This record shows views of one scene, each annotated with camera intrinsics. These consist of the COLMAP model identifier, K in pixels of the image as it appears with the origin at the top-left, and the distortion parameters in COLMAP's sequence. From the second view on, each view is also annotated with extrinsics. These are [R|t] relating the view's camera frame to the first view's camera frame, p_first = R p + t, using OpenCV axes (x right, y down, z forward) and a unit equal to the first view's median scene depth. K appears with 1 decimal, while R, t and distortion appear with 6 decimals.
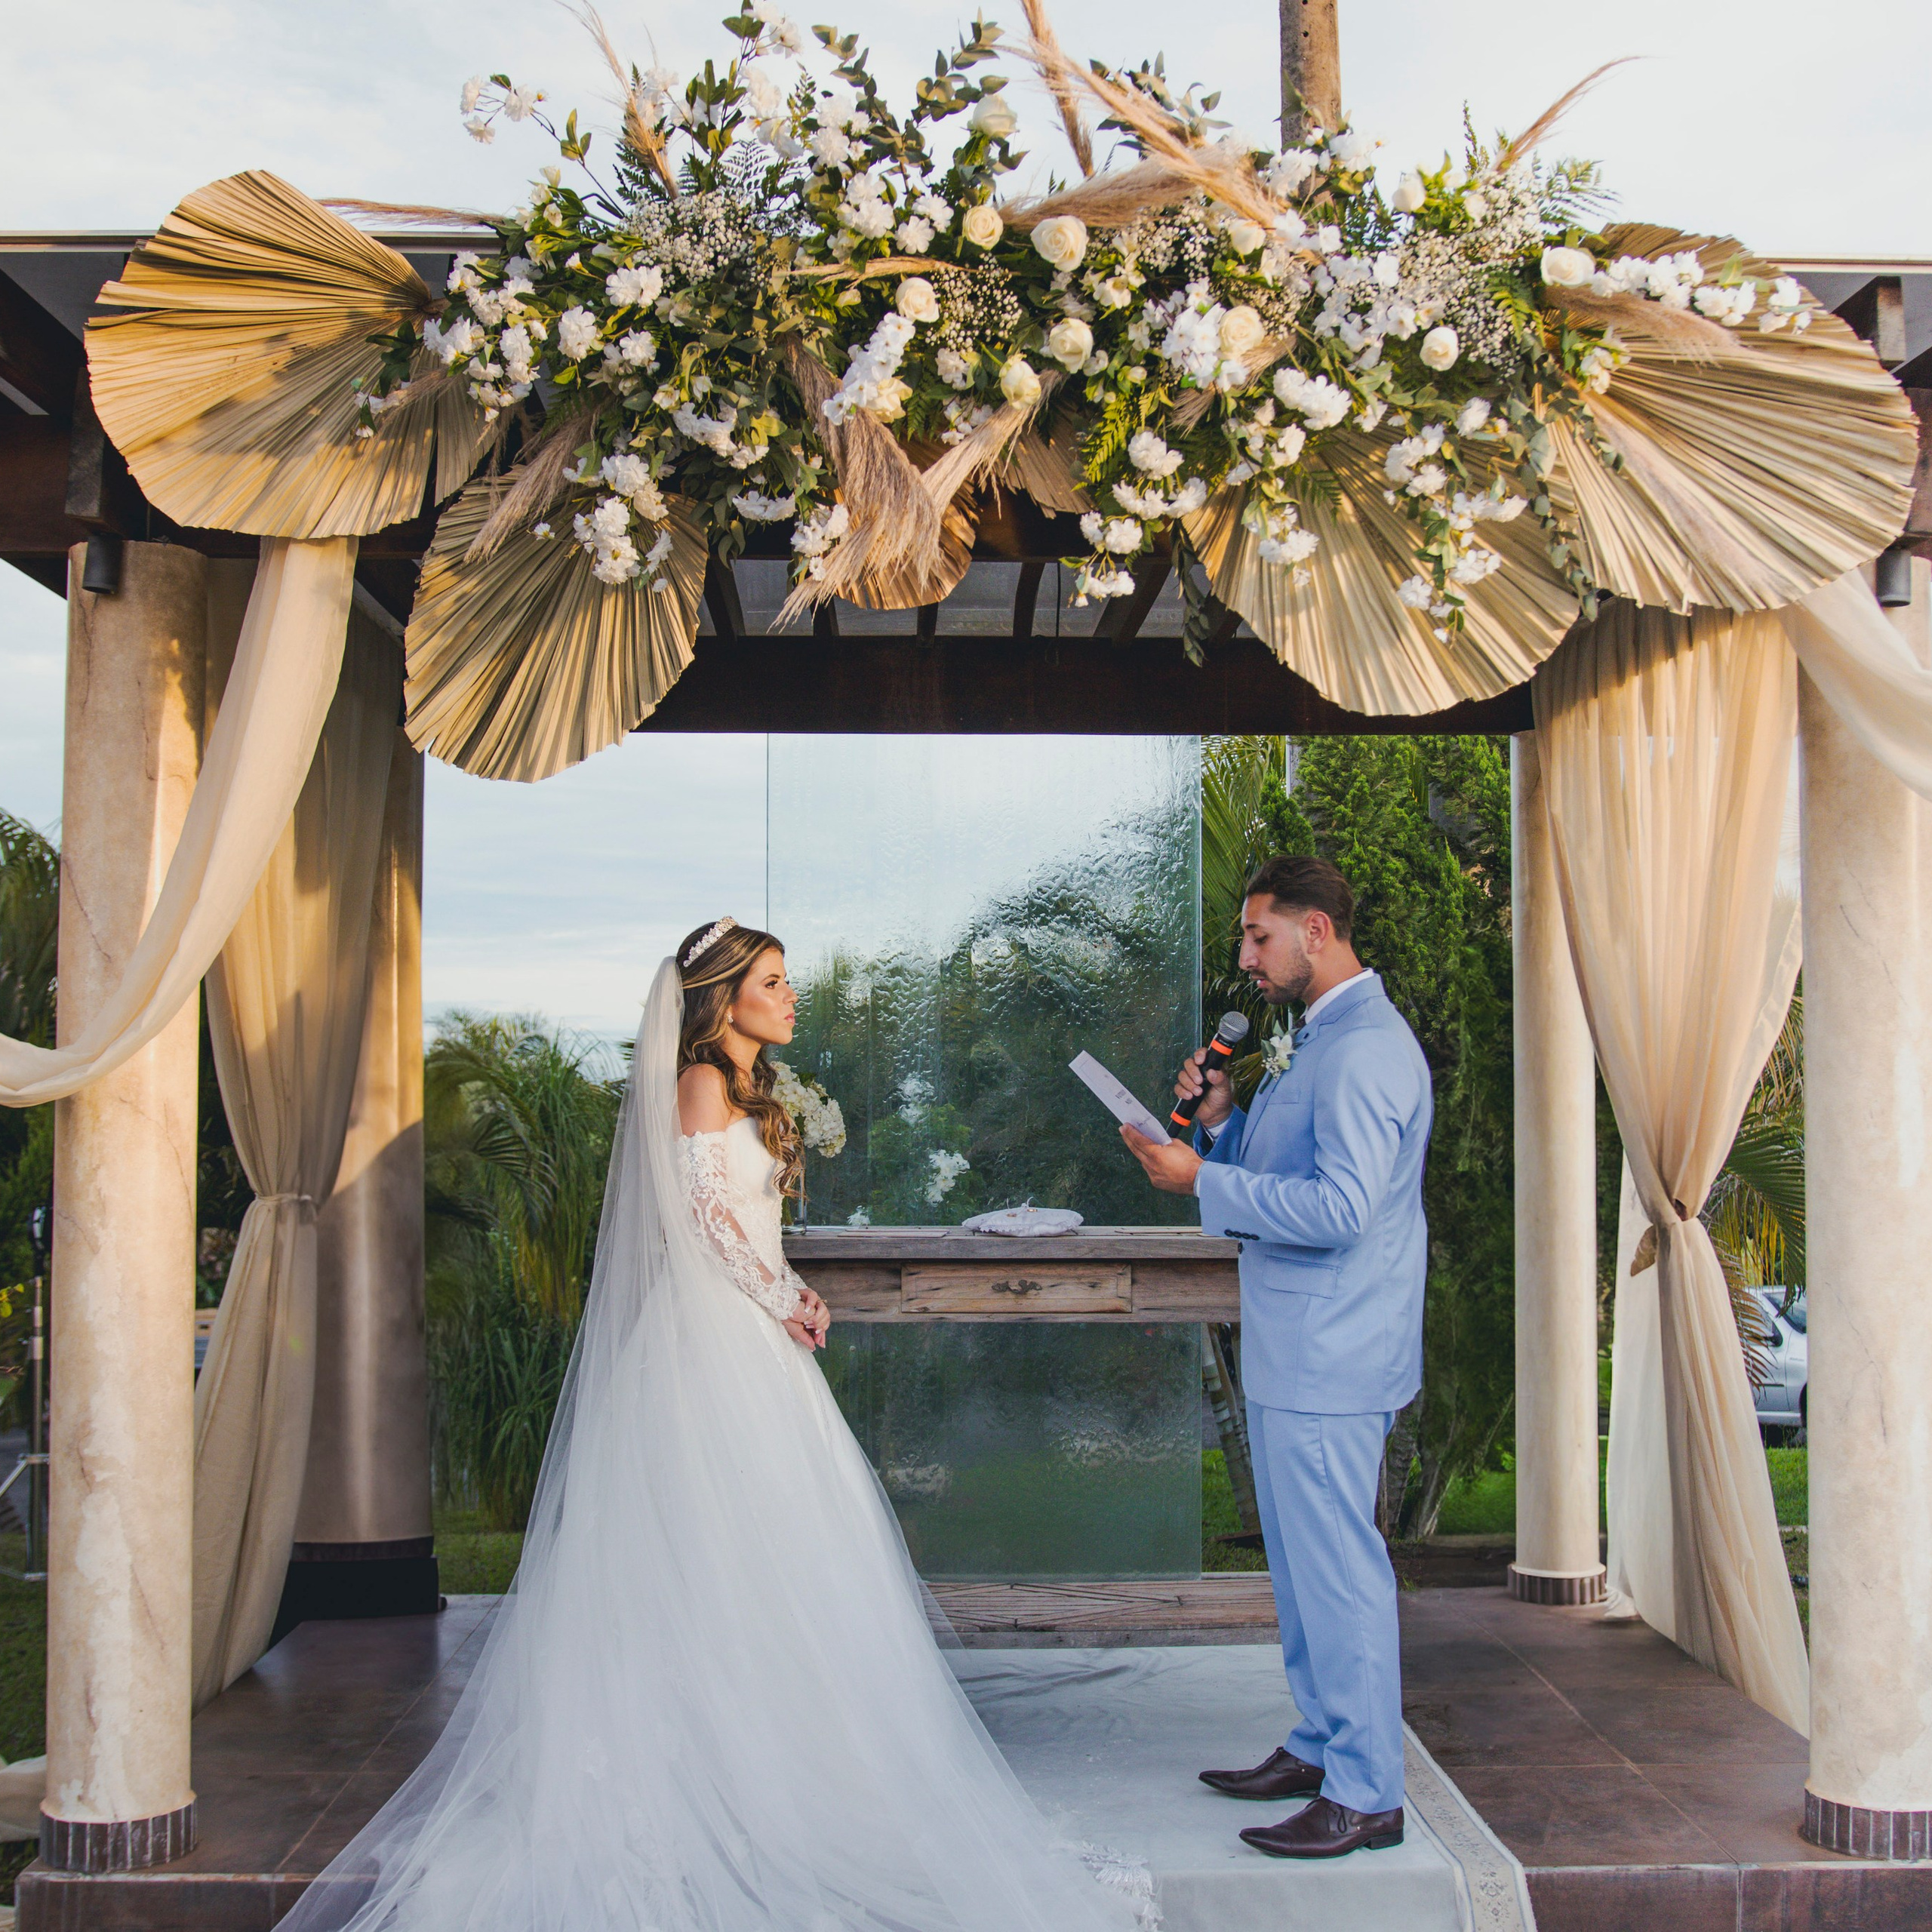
lens RADIAL K [[2461.0, 0, 1002.7], [0, 2461.0, 967.9], [0, 0, 1]] dist [-0.041614, -0.057645]
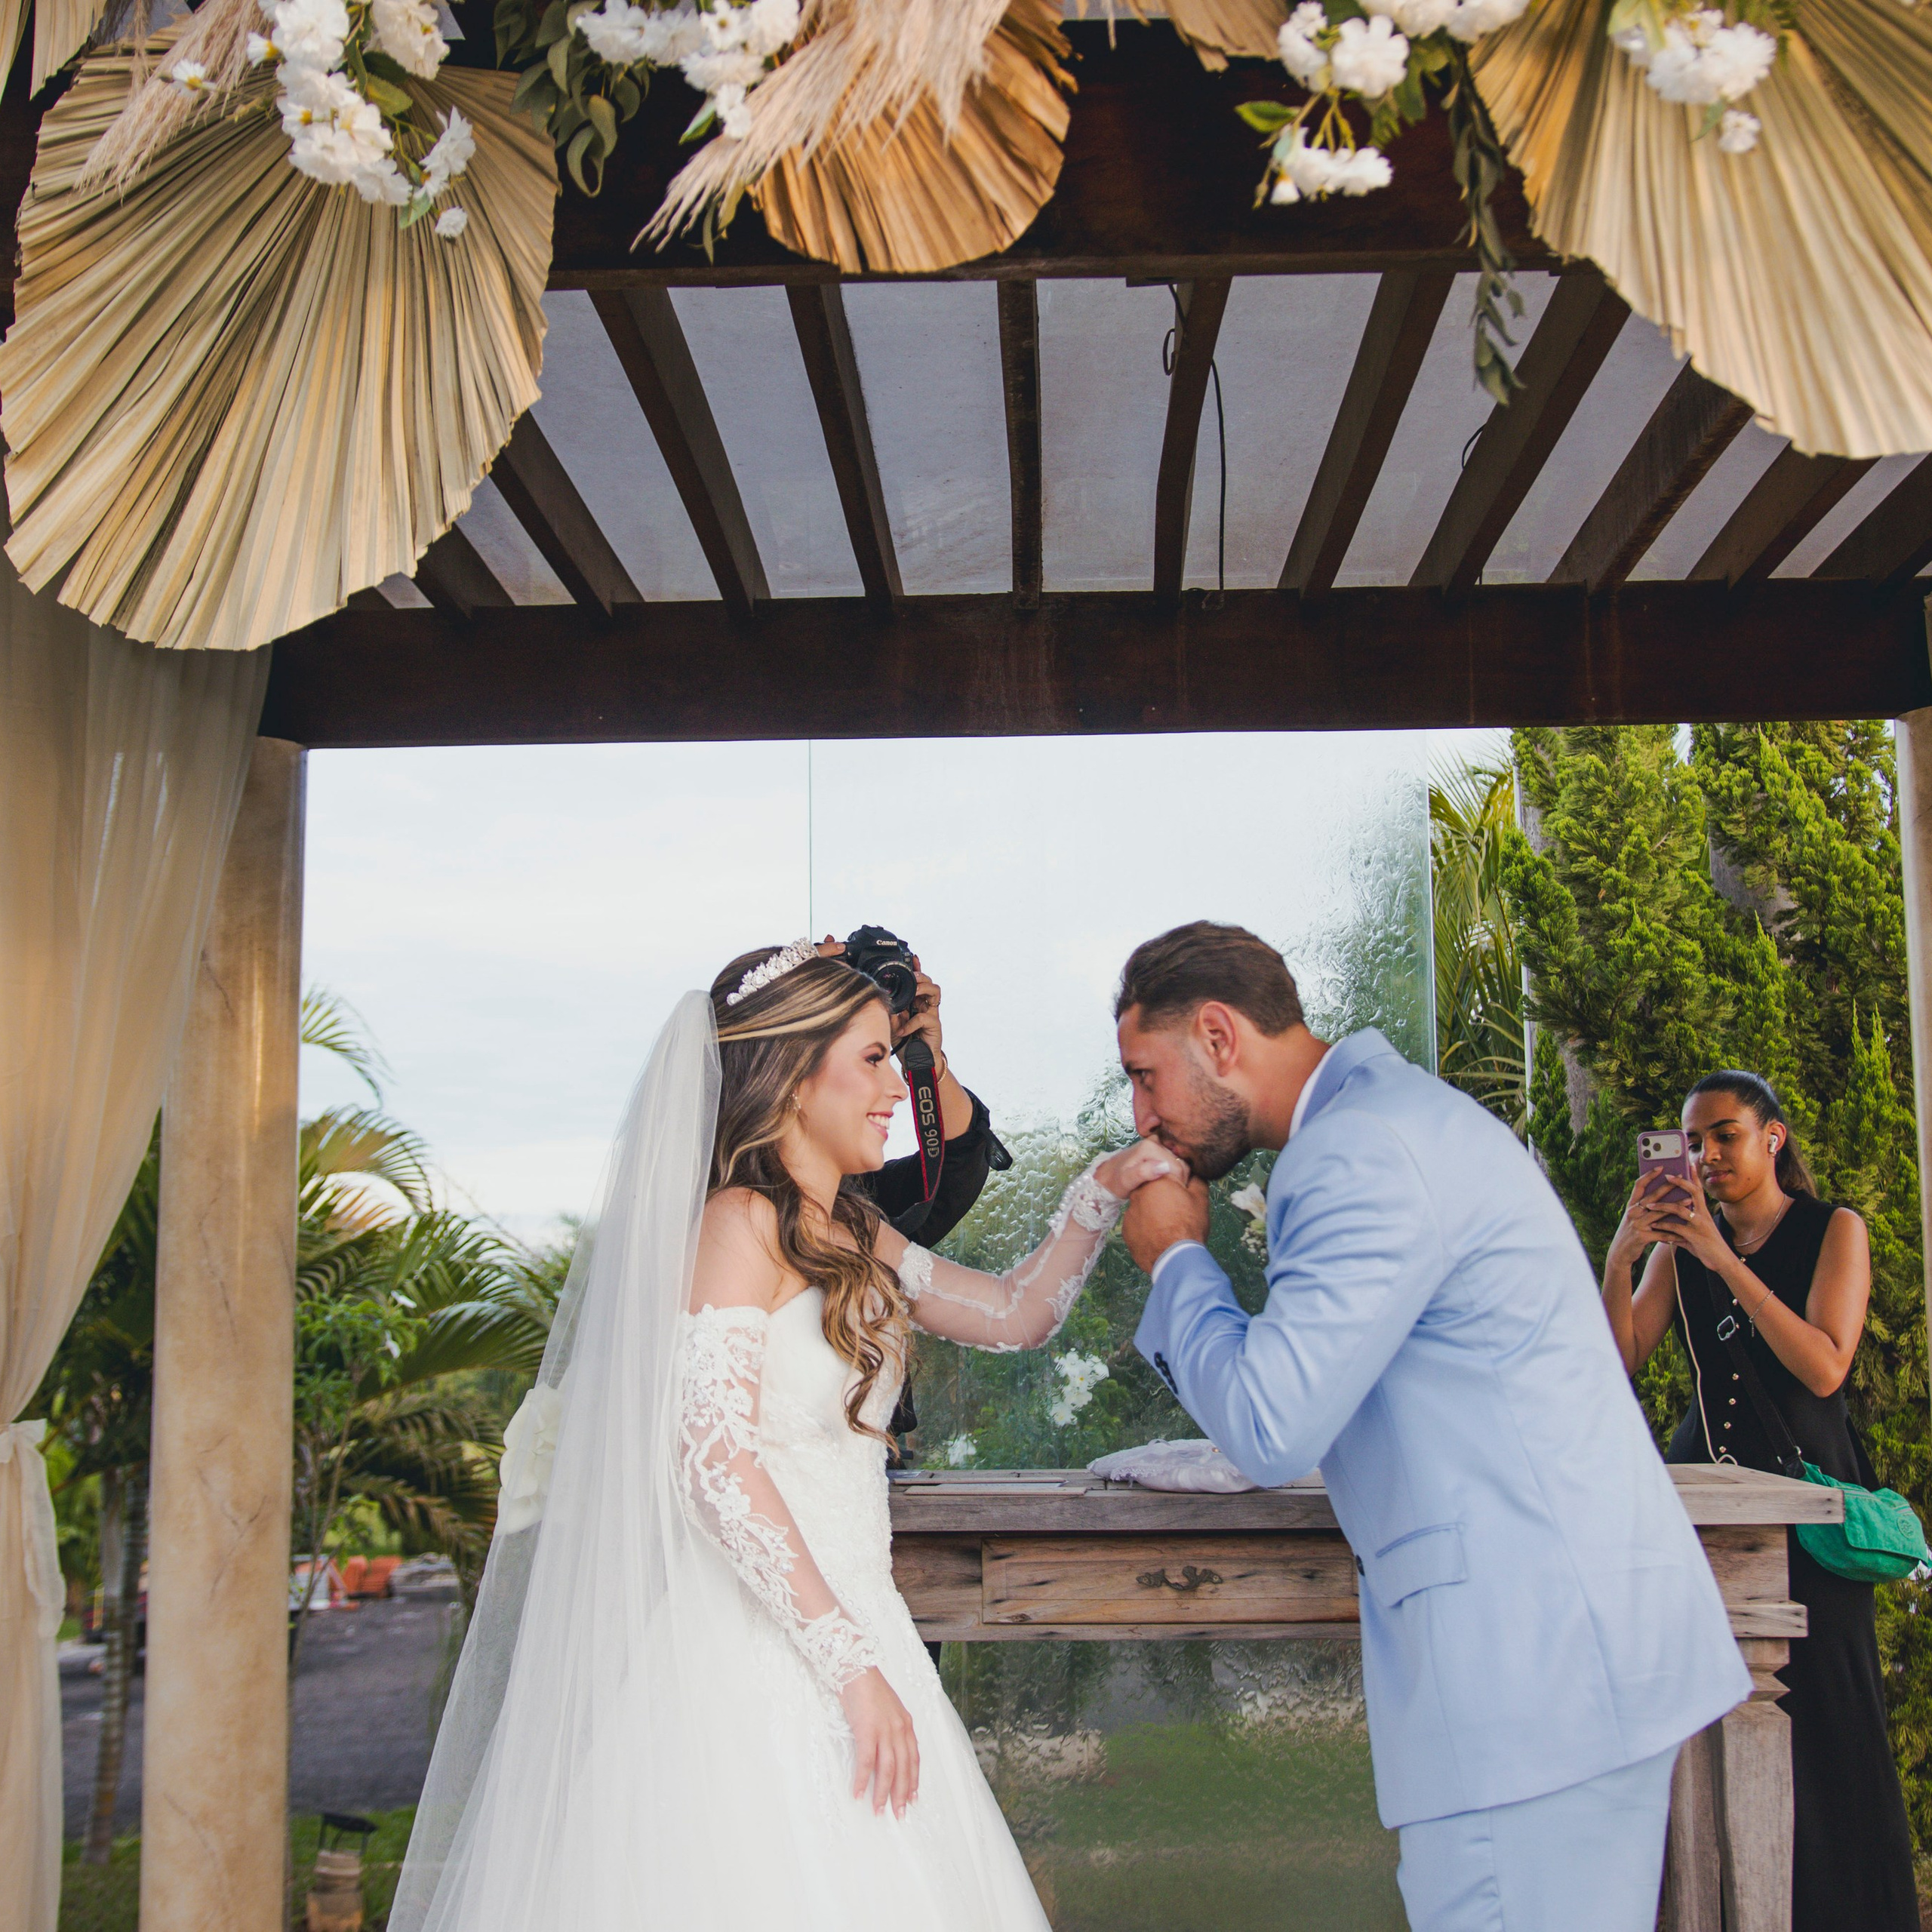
lens RADIAL K [[2612.1, 0, 1000.5], [0, 2612.1, 964.2], [0, 0, 1]] dist [-0.030673, -0.037421]
pose [[0.998131, -0.019339, -0.057973, 0.002582], [0.014871, 0.996956, -0.076528, 0.041377], [0.059276, 0.075523, 0.995381, 0.491190]]
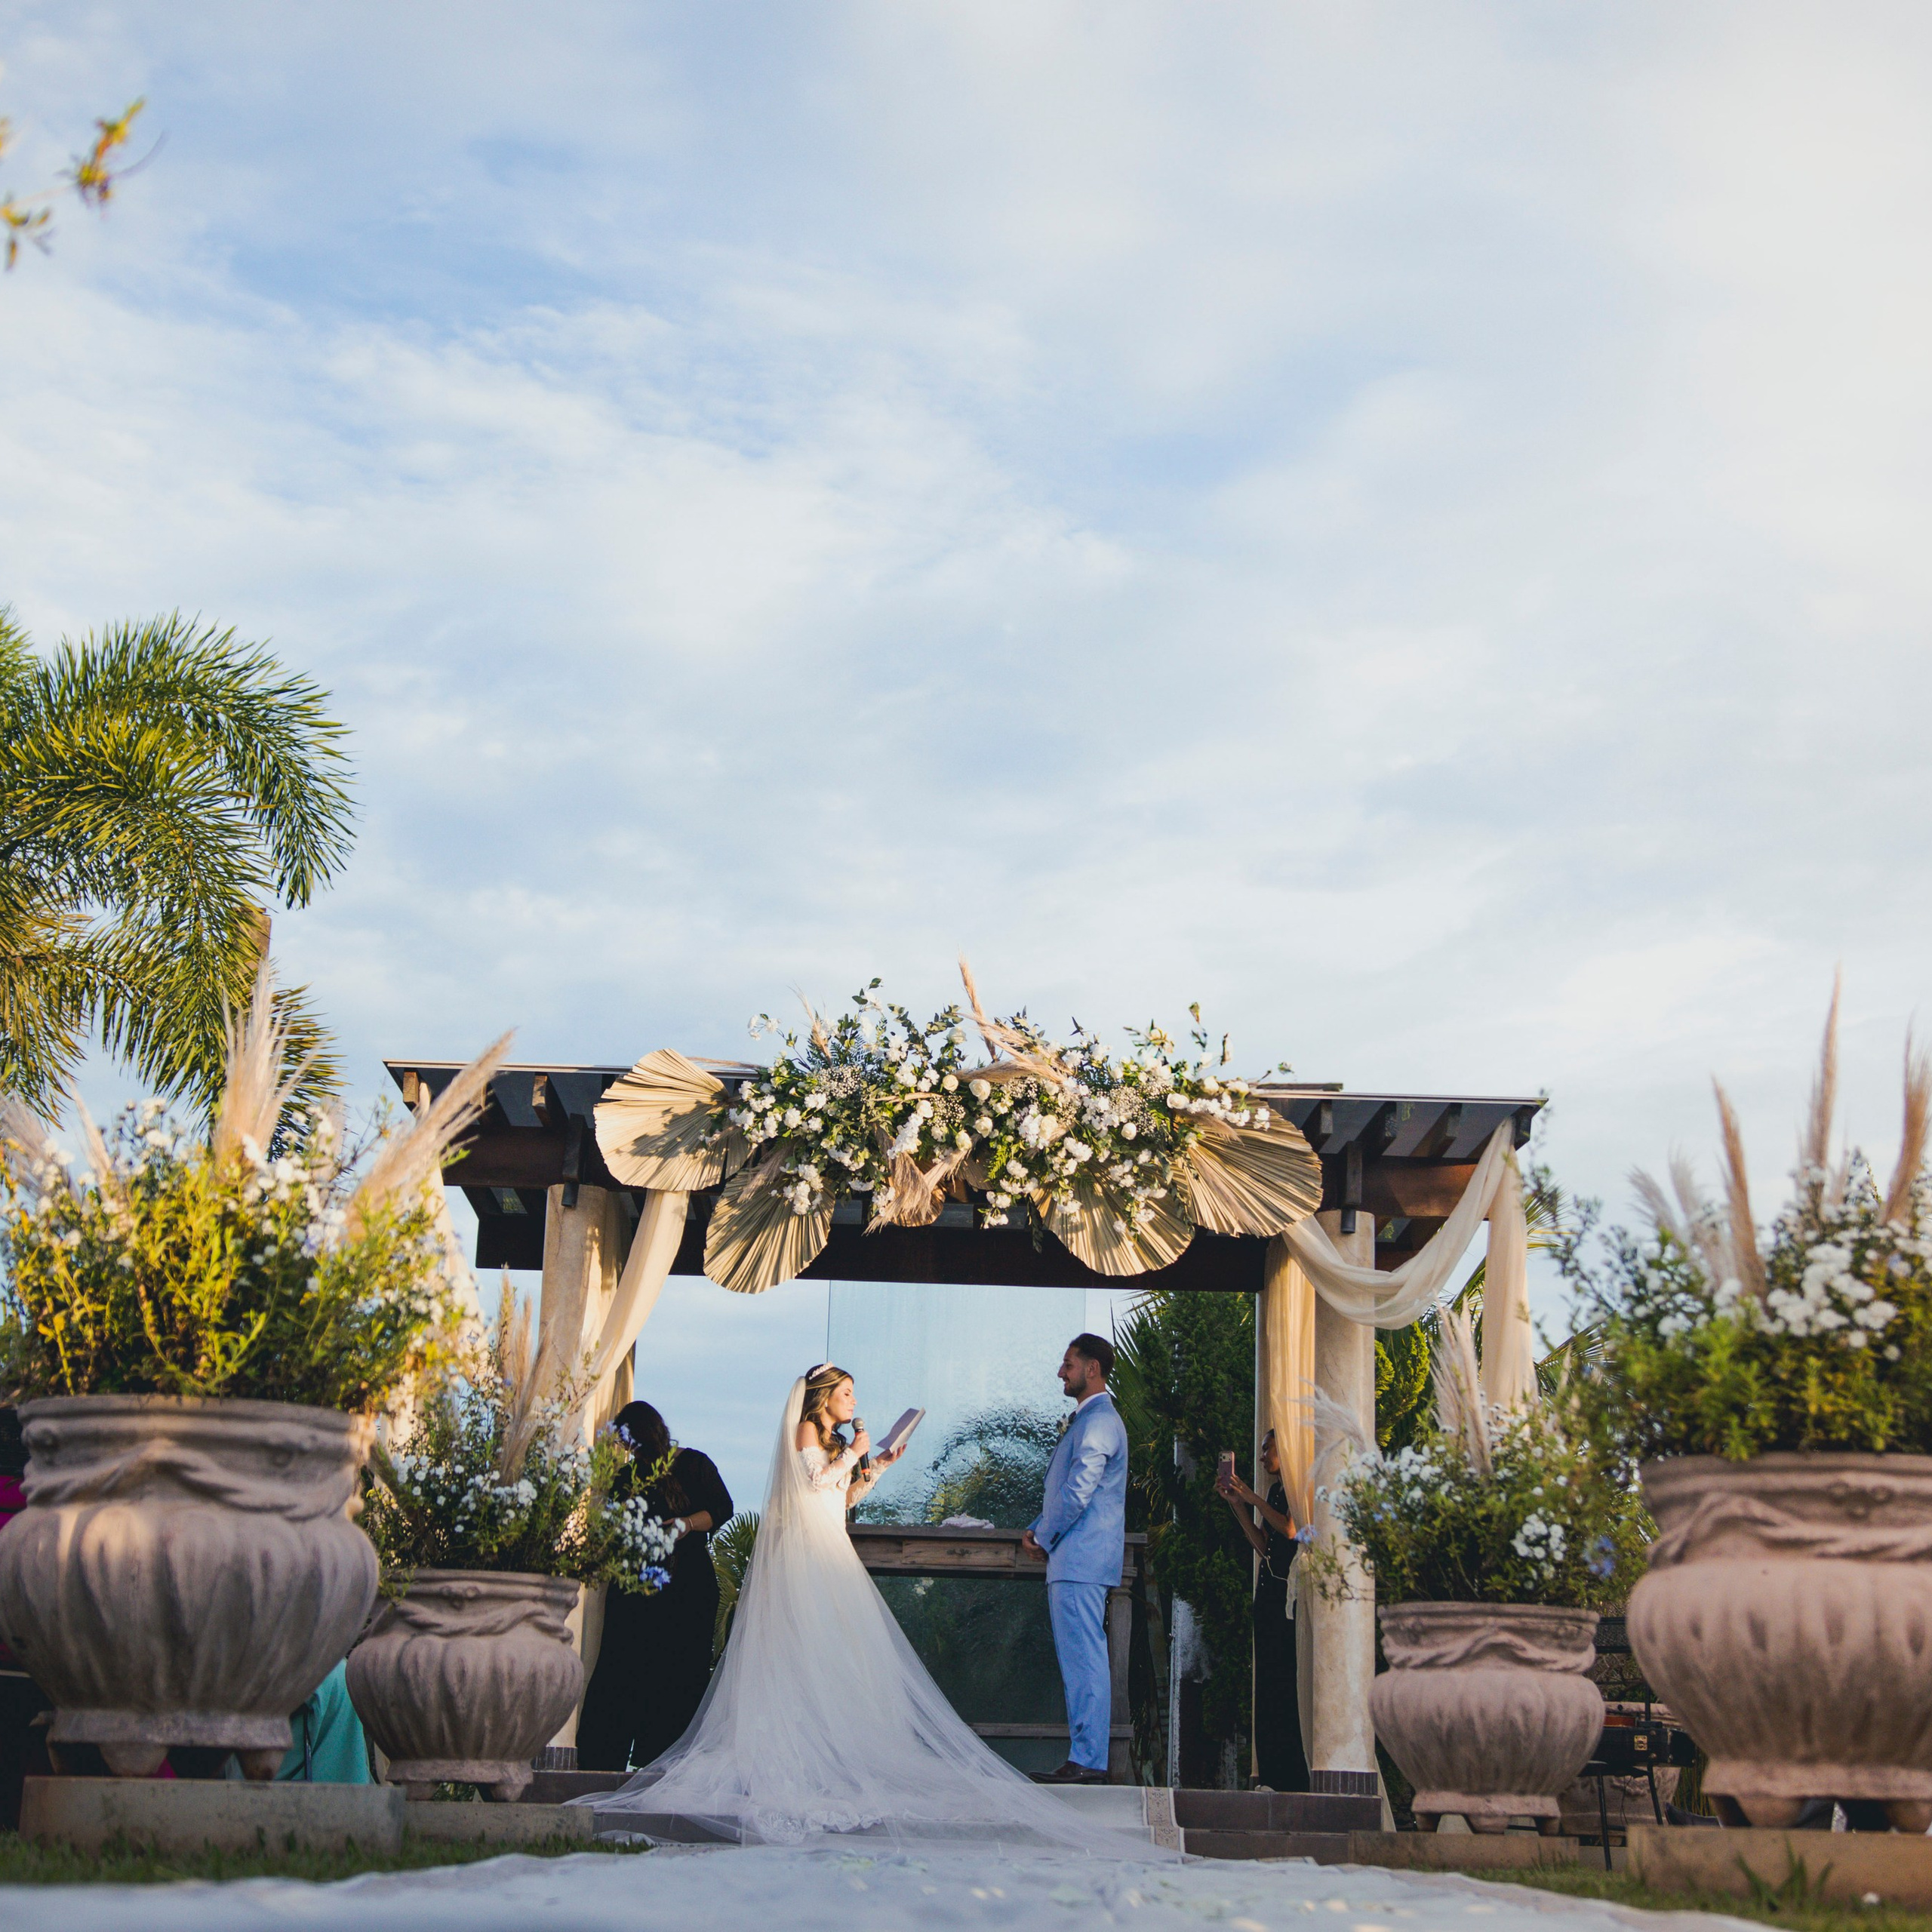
lens RADIAL K [[3043.8, 0, 966.0], [0, 3043.8, 966.0], [0, 0, 1]] dist [-0.025014, -0.037357]
pose [[0.999462, 0.024944, -0.021301, 0.070325], [-0.028787, 0.978322, -0.205079, 0.226644], [0.015724, 0.205582, 0.978514, -2.077091]]
